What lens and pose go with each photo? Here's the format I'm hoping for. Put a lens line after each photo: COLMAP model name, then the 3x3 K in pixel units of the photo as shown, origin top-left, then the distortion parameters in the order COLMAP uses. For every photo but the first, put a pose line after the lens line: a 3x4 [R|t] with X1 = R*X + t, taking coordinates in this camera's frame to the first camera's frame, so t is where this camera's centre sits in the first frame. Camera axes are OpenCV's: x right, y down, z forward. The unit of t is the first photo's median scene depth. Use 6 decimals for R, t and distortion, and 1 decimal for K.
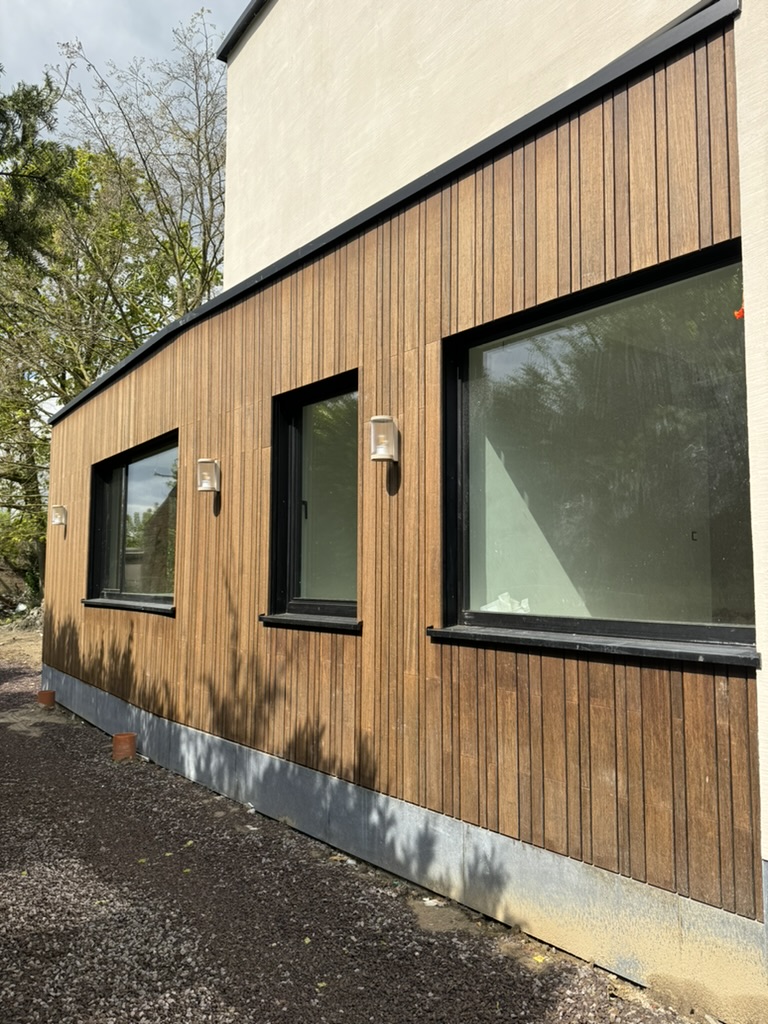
lens RADIAL K [[742.4, 0, 384.0], [0, 742.4, 512.0], [0, 0, 1]] dist [0.105857, -0.164711]
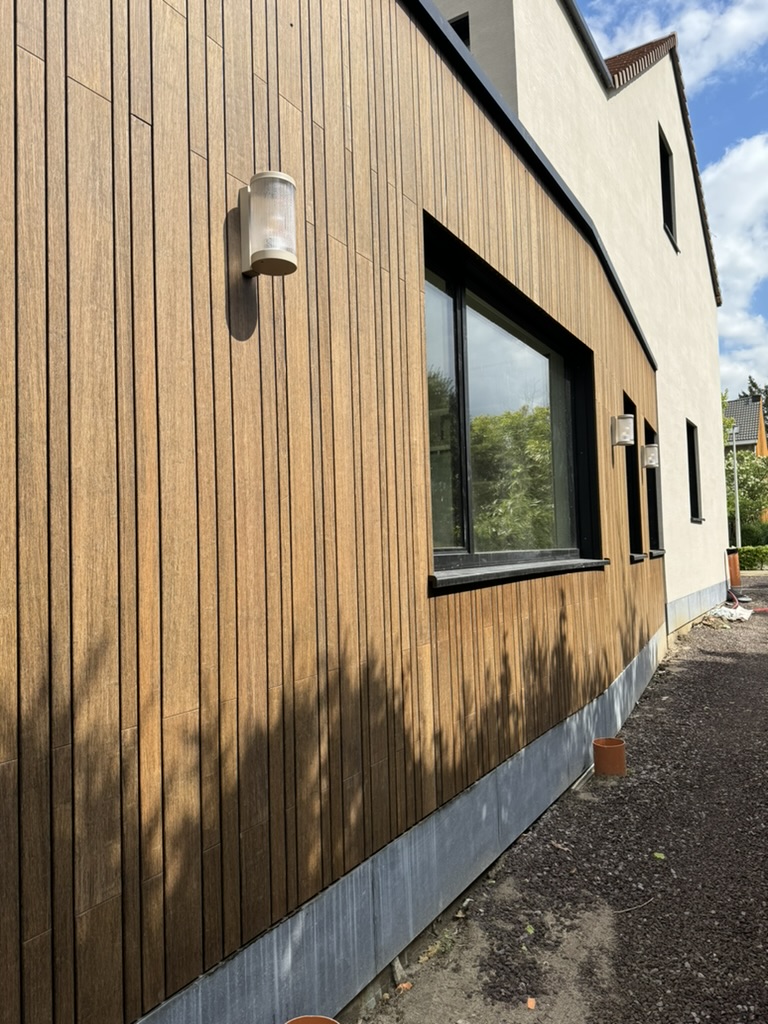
lens RADIAL K [[742.4, 0, 384.0], [0, 742.4, 512.0], [0, 0, 1]] dist [0.105857, -0.164711]
pose [[-0.415814, 0.064087, 0.907189, -1.182439], [-0.038640, 0.995368, -0.088027, 0.194602], [-0.908628, -0.071657, -0.411412, 1.941127]]
